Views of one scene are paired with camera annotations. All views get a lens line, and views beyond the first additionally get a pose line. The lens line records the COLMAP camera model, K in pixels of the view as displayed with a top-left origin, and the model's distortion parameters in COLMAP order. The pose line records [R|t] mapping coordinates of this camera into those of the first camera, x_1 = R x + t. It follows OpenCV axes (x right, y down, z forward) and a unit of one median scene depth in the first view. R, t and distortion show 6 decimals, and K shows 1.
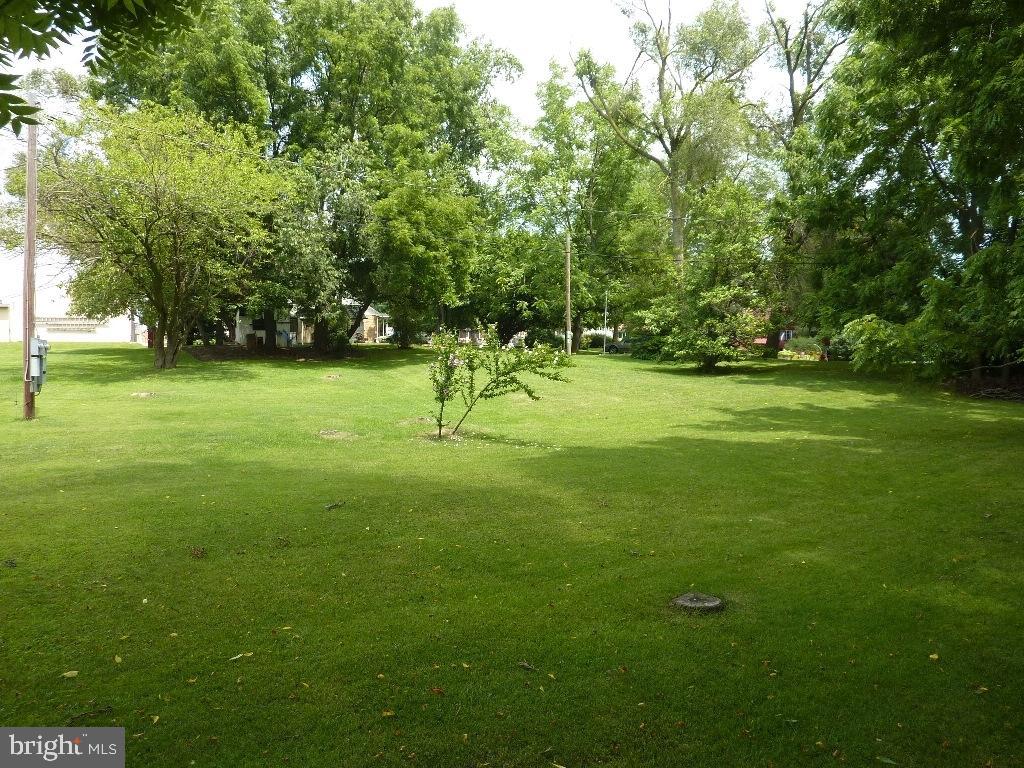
lens RADIAL K [[765.0, 0, 512.0], [0, 765.0, 384.0], [0, 0, 1]] dist [-0.026401, -0.008500]
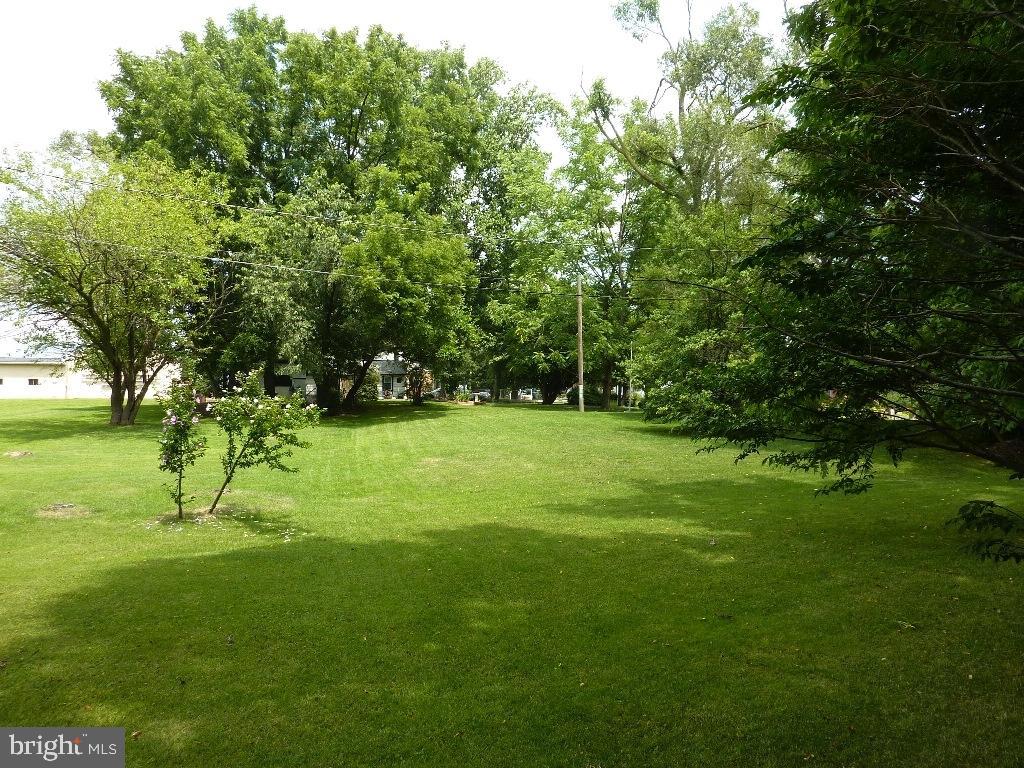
lens RADIAL K [[765.5, 0, 512.3], [0, 765.5, 364.6], [0, 0, 1]] dist [-0.000224, 0.000078]
pose [[0.988255, -0.008666, -0.152567, 0.155923], [-0.006607, 0.995034, -0.099316, -0.004206], [0.152670, 0.099158, 0.983290, 0.121938]]
